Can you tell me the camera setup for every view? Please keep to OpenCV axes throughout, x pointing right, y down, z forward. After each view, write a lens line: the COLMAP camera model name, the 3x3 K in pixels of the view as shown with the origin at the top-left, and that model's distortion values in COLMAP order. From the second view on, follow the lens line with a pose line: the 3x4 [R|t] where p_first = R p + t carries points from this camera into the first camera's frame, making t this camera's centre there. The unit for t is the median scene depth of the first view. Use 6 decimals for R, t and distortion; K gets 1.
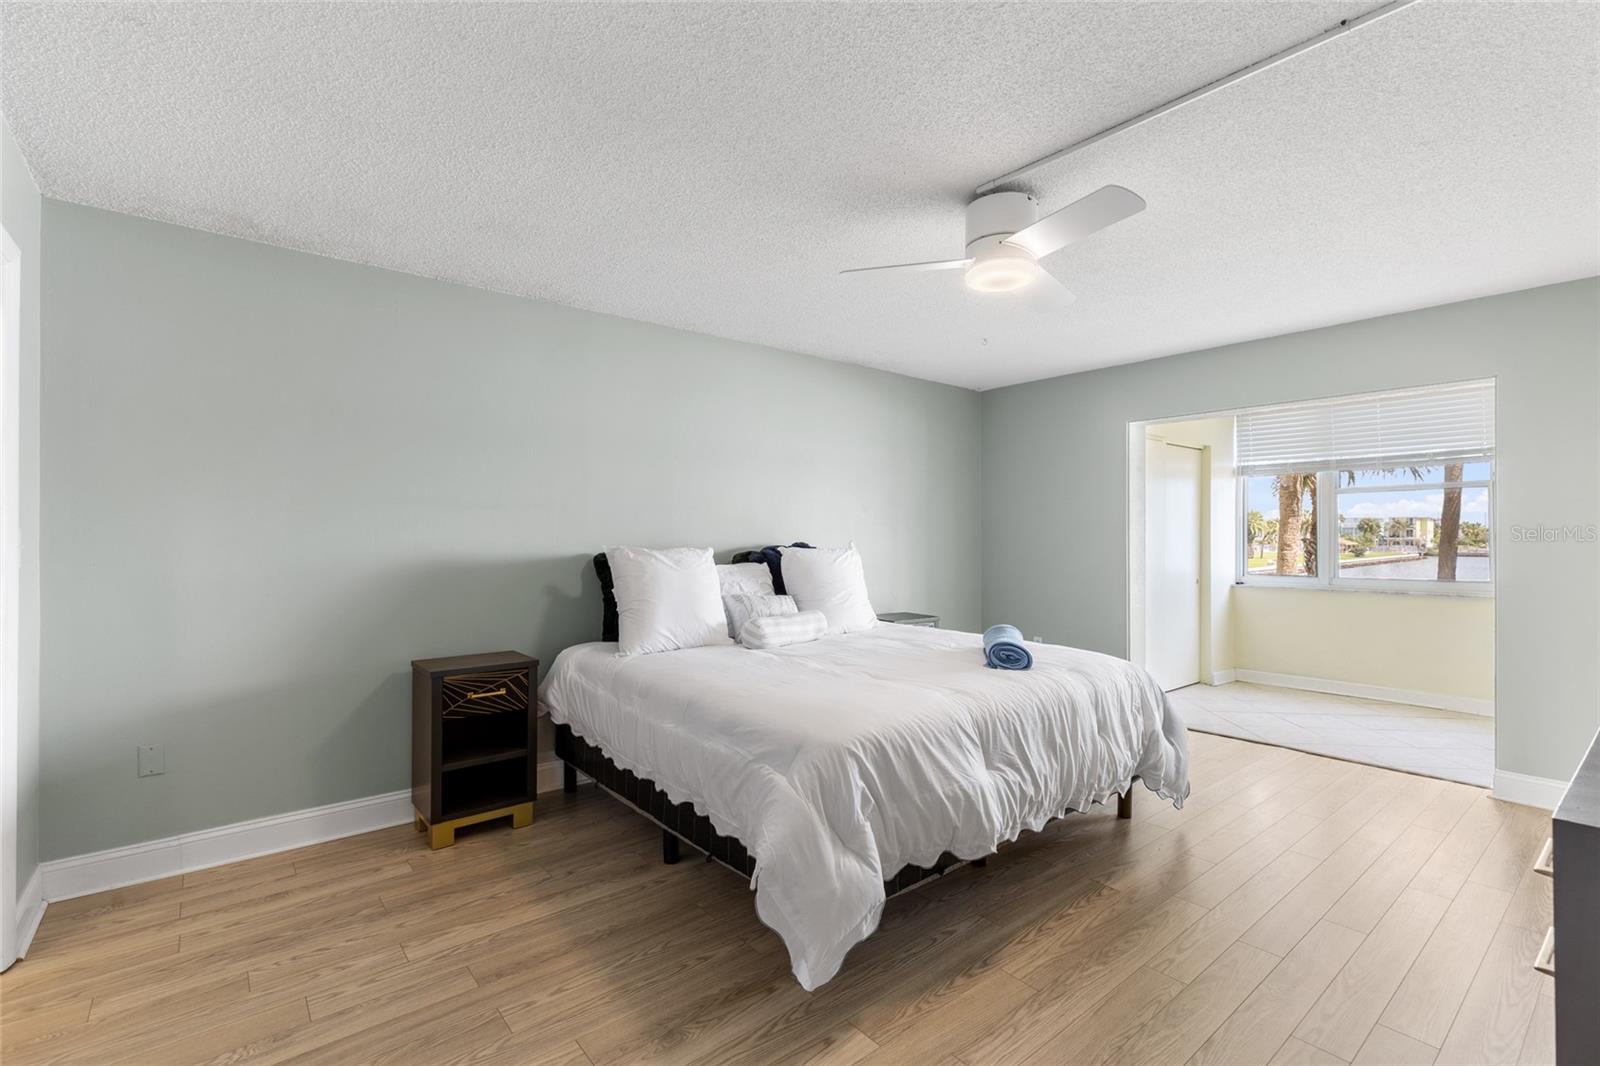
lens RADIAL K [[716.5, 0, 799.2], [0, 716.5, 530.1], [0, 0, 1]] dist [0.002967, 0.000050]
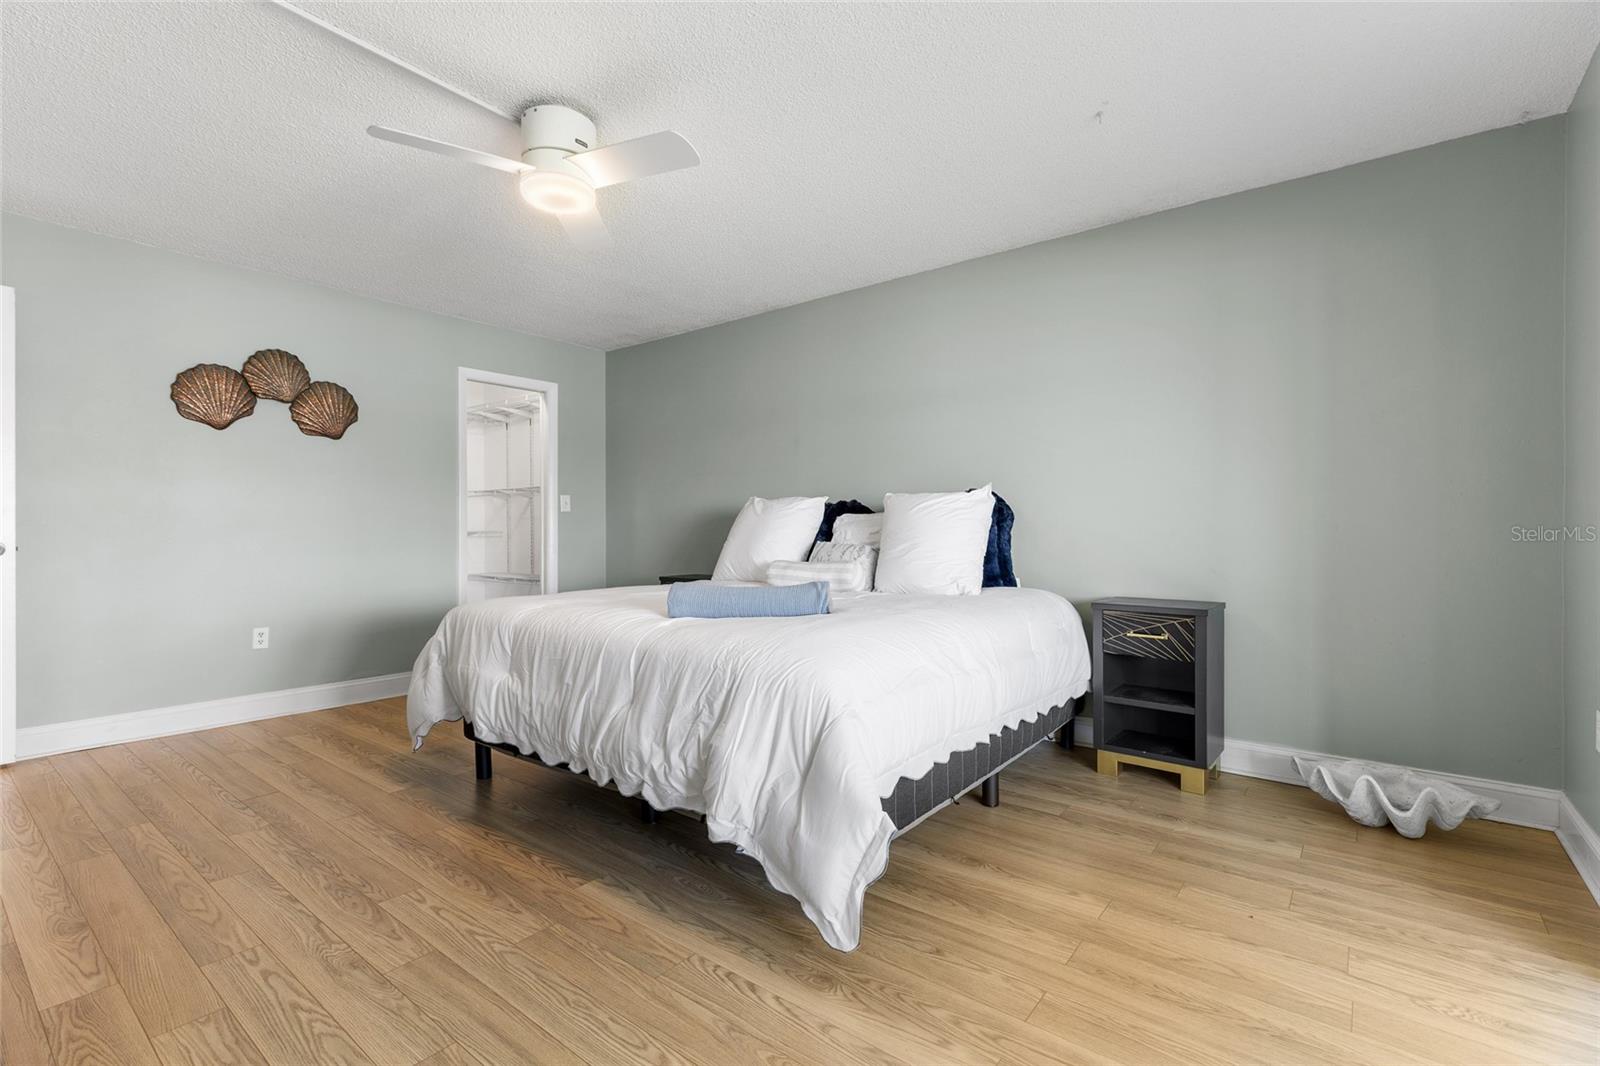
lens RADIAL K [[716.5, 0, 798.0], [0, 716.5, 537.0], [0, 0, 1]] dist [0.002967, 0.000050]
pose [[0.217300, 0.008377, -0.976069, 1.326551], [0.010239, 0.999889, 0.010861, 0.109834], [0.976051, -0.012354, 0.217190, 1.114692]]
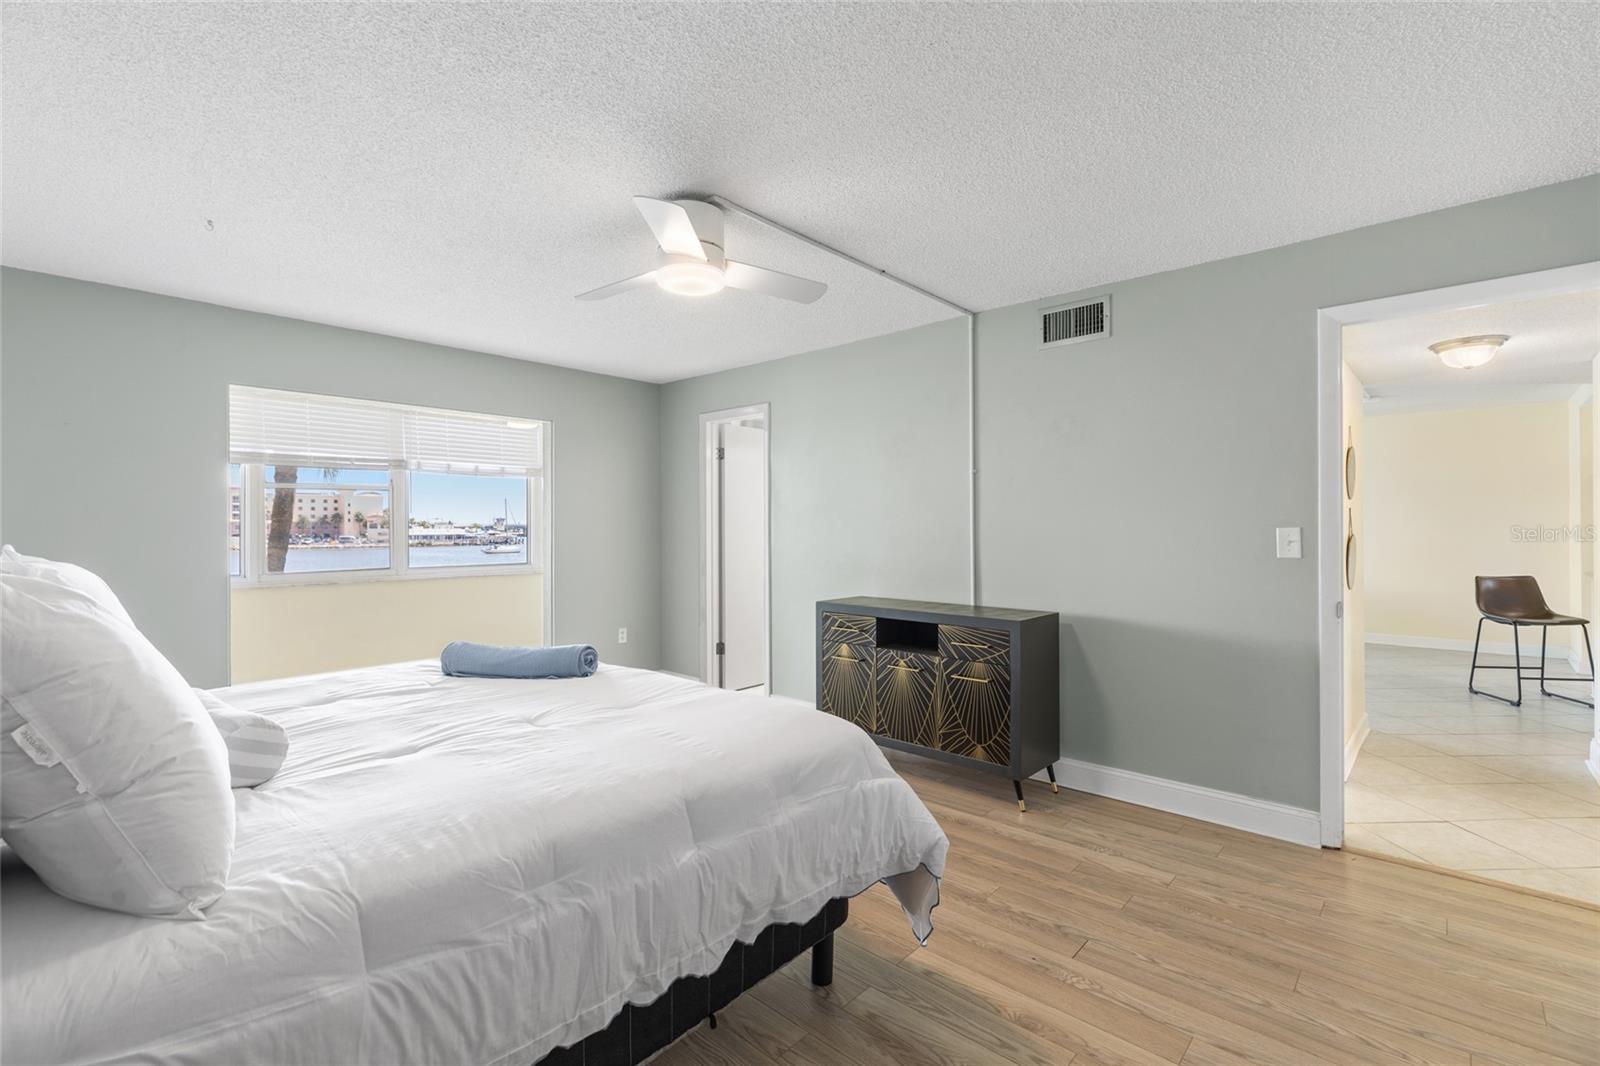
lens RADIAL K [[716.5, 0, 798.8], [0, 716.5, 525.3], [0, 0, 1]] dist [0.002967, 0.000050]
pose [[-0.142677, 0.006188, 0.989750, -0.775922], [-0.004441, 0.999966, -0.006892, 0.008037], [-0.989759, -0.005378, -0.142644, 1.001166]]
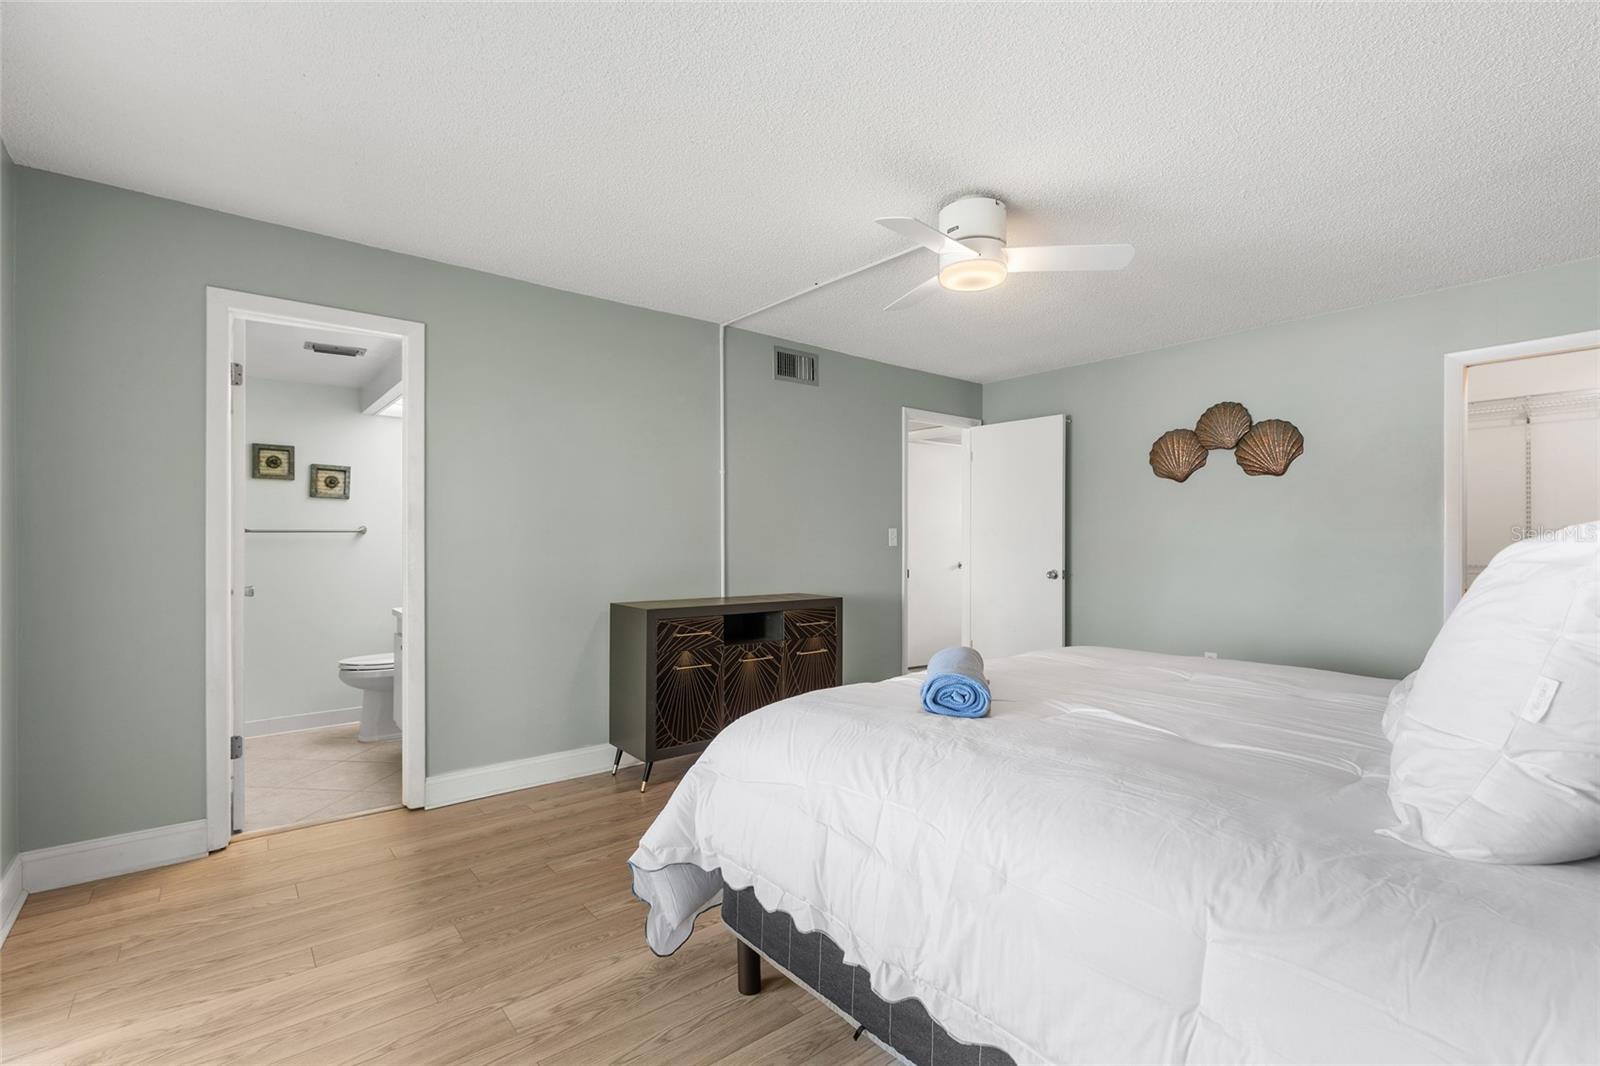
lens RADIAL K [[716.5, 0, 796.3], [0, 716.5, 543.0], [0, 0, 1]] dist [0.002967, 0.000050]
pose [[-0.999985, -0.001773, -0.005192, 0.554736], [-0.001736, 0.999974, -0.006950, 0.055054], [0.005204, -0.006941, -0.999962, 2.081107]]
